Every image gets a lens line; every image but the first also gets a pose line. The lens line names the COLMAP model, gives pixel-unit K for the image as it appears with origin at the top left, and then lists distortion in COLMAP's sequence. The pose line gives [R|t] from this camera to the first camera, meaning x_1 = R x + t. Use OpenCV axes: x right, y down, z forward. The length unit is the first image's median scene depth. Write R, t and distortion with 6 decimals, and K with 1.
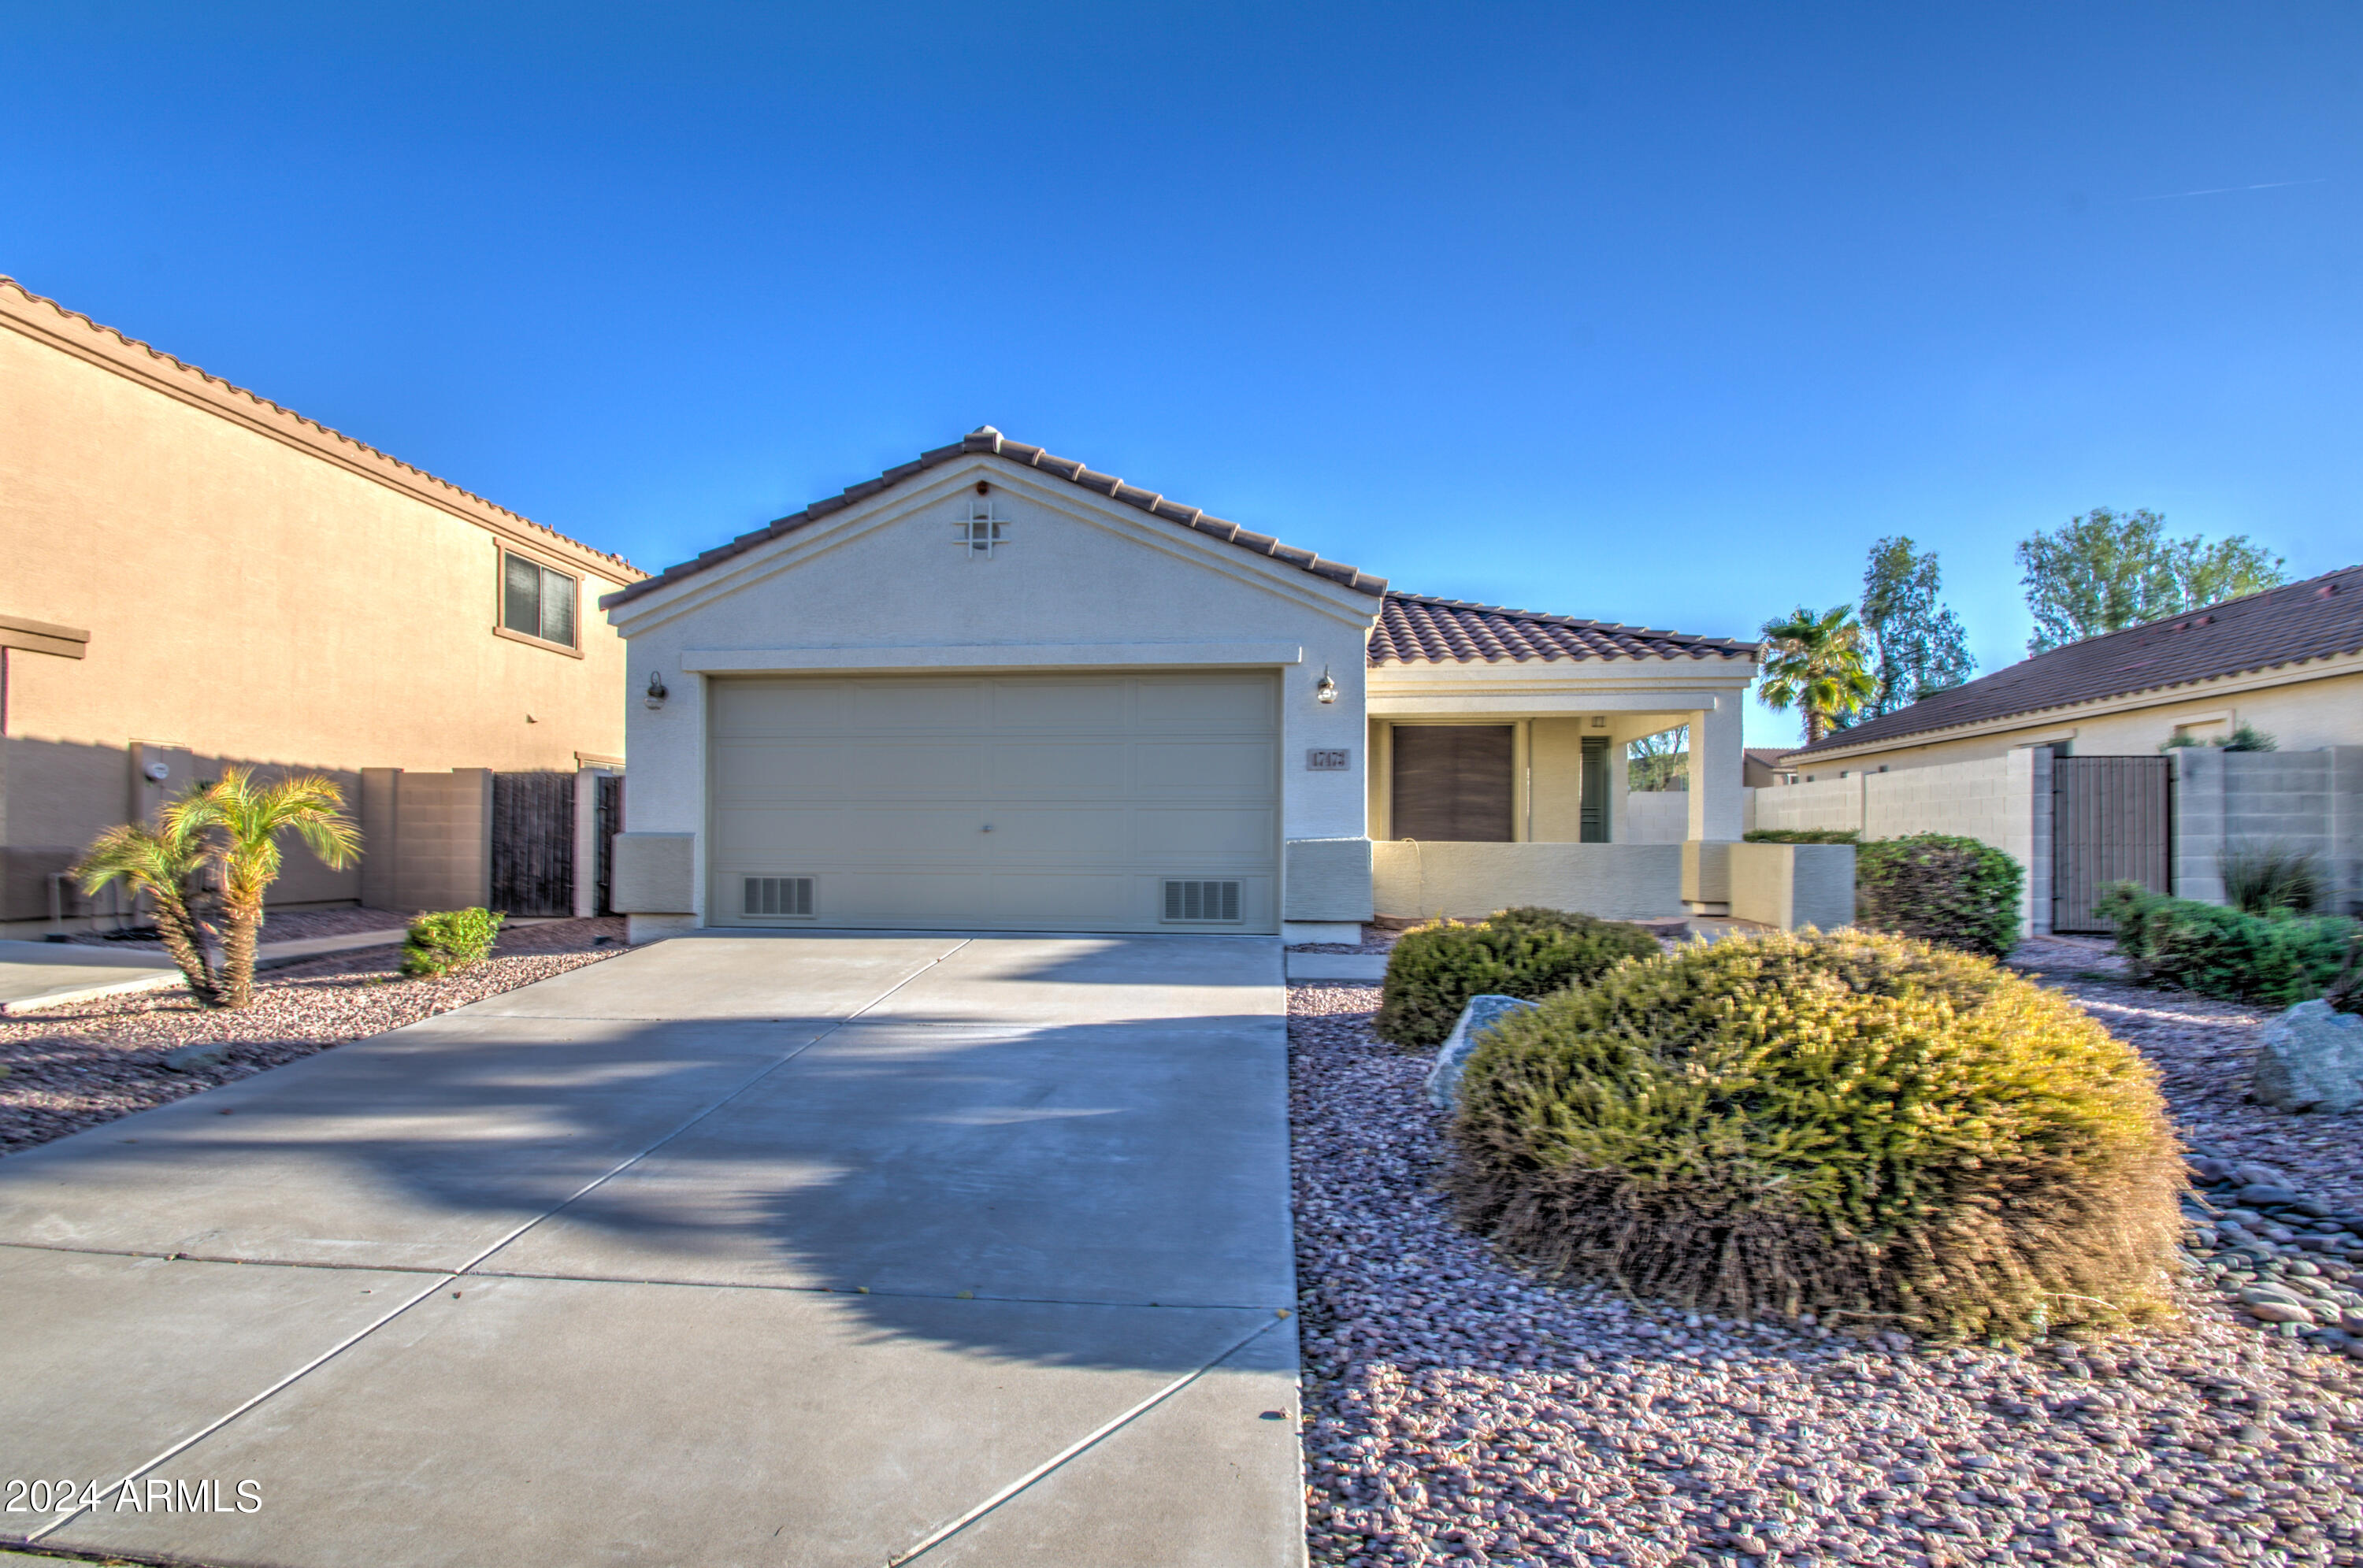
lens RADIAL K [[1102.4, 0, 1172.2], [0, 1102.4, 845.4], [0, 0, 1]] dist [-0.011589, -0.000549]
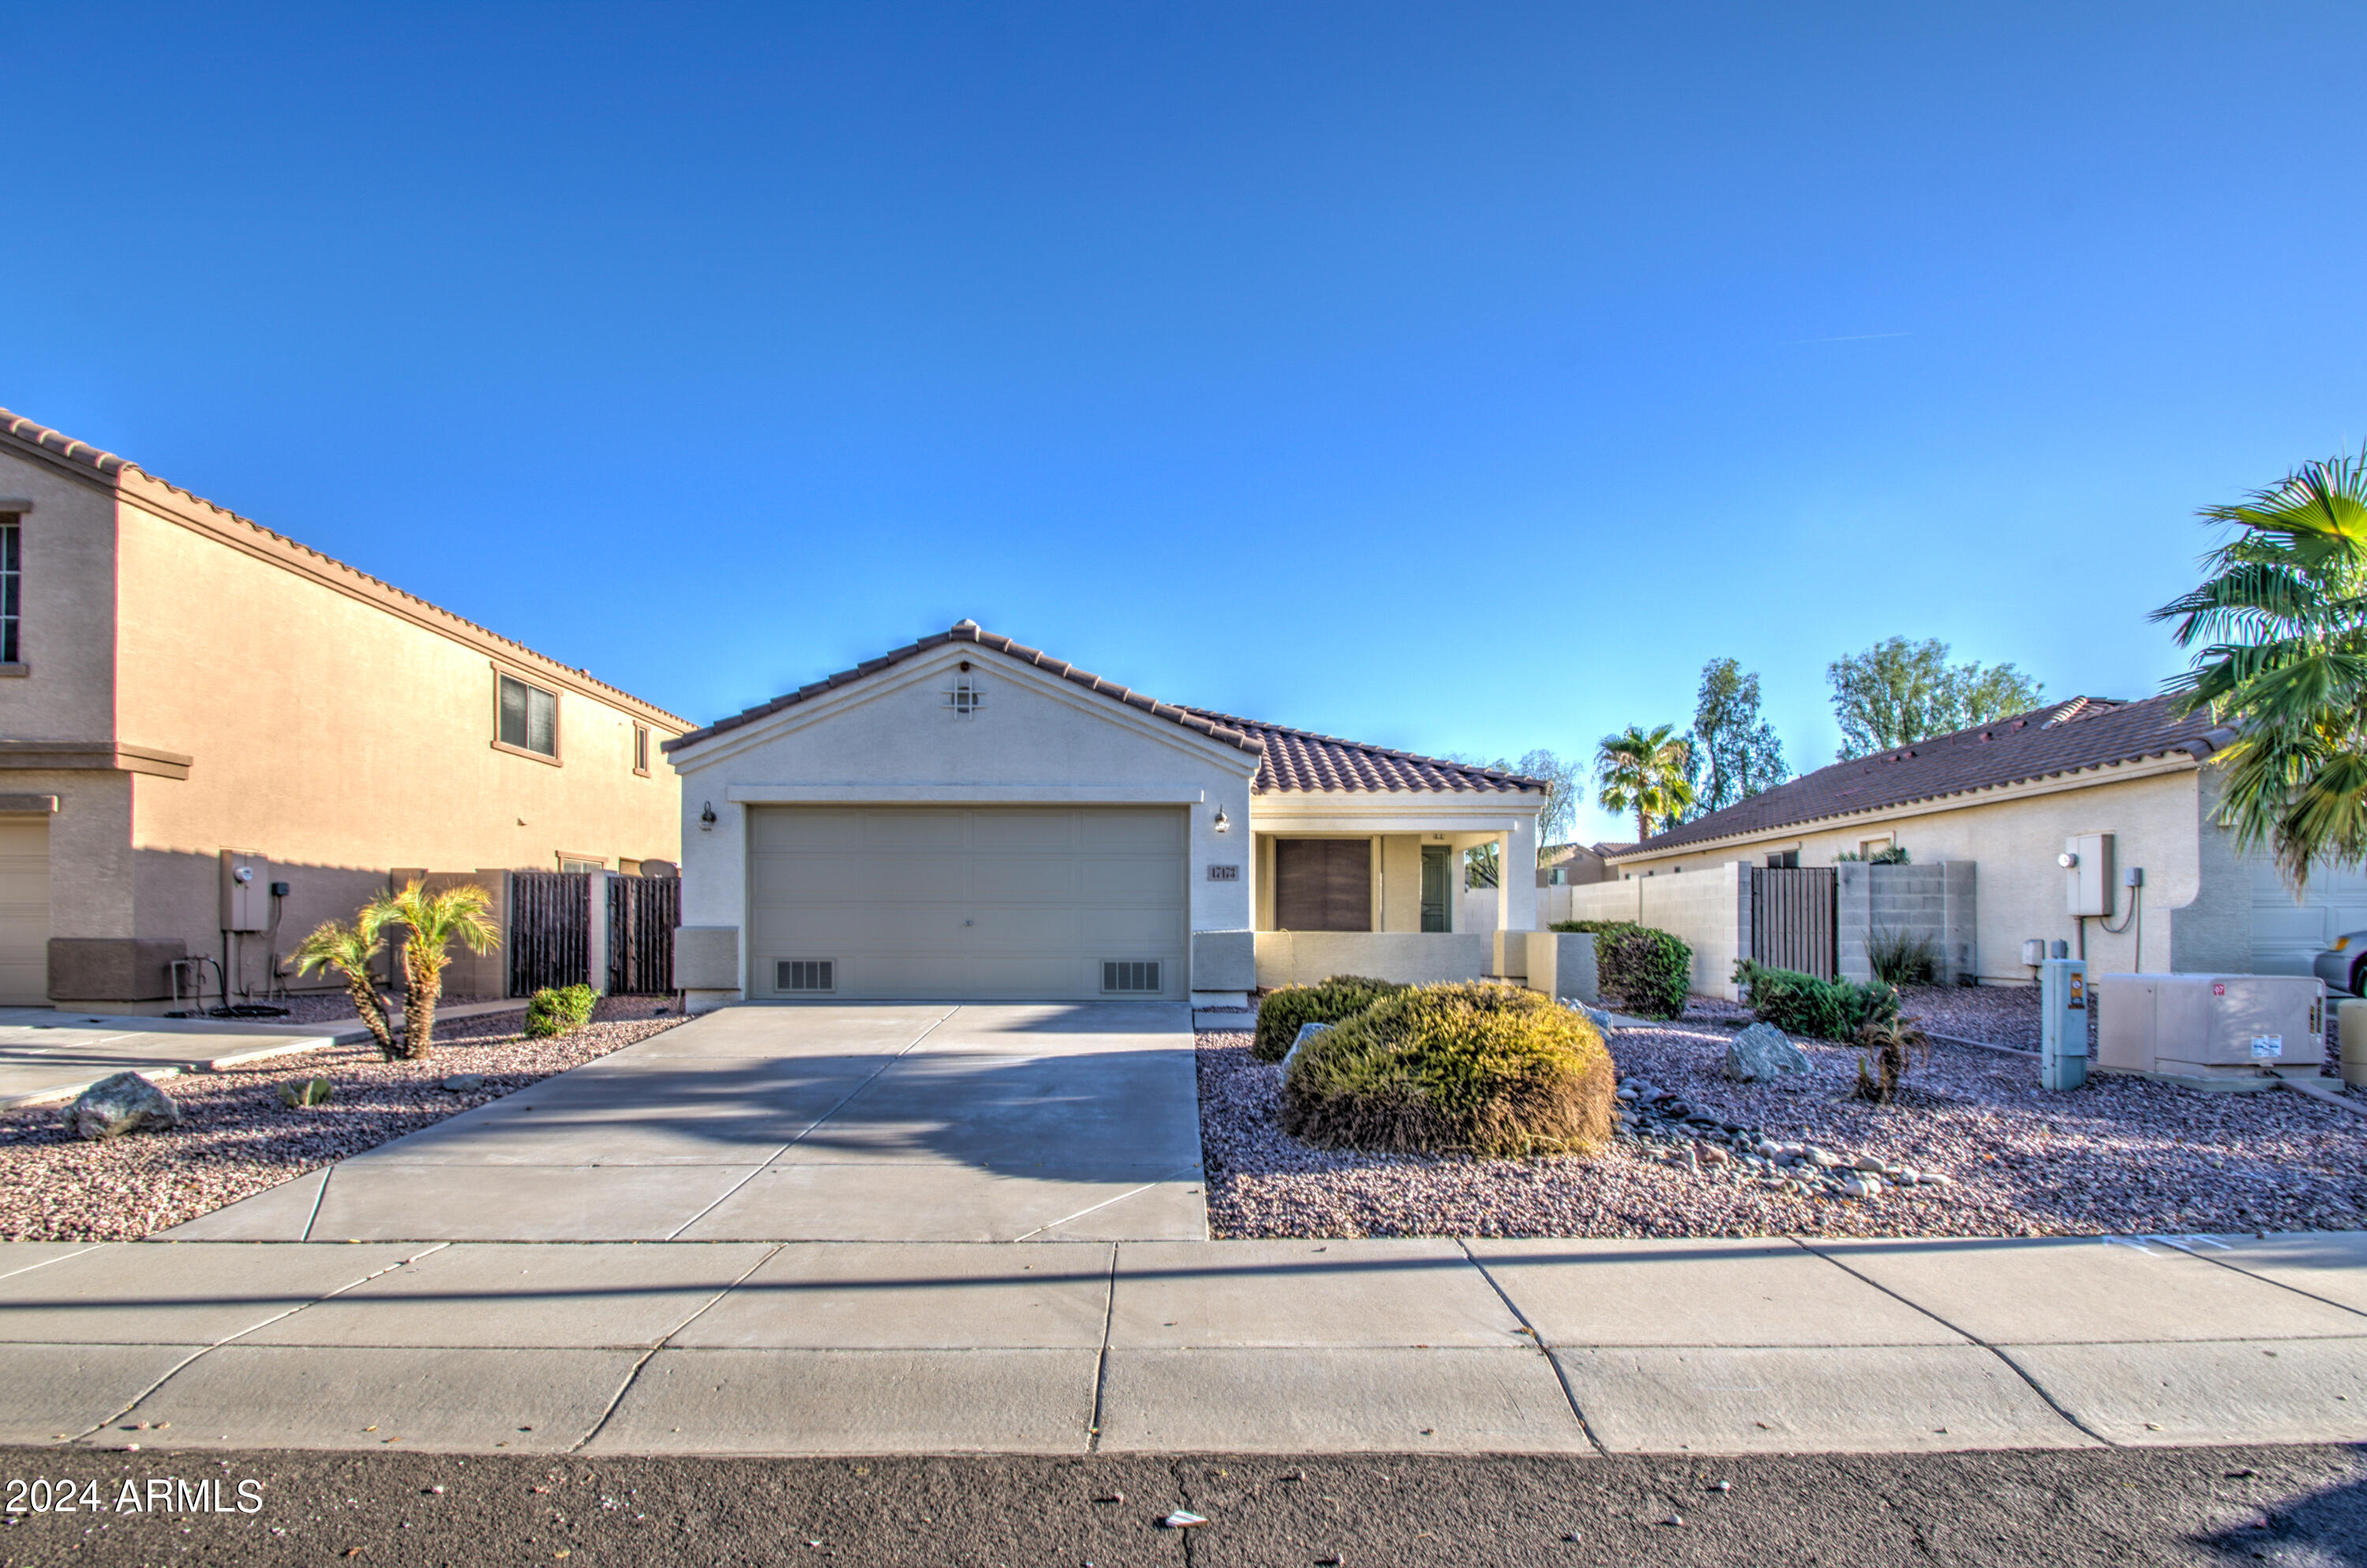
lens RADIAL K [[1076.9, 0, 1193.4], [0, 1076.9, 950.7], [0, 0, 1]] dist [-0.005278, -0.000181]
pose [[0.994179, -0.003834, 0.107674, -0.030580], [0.001873, 0.999831, 0.018307, -0.003967], [-0.107726, -0.017999, 0.994018, -0.250986]]
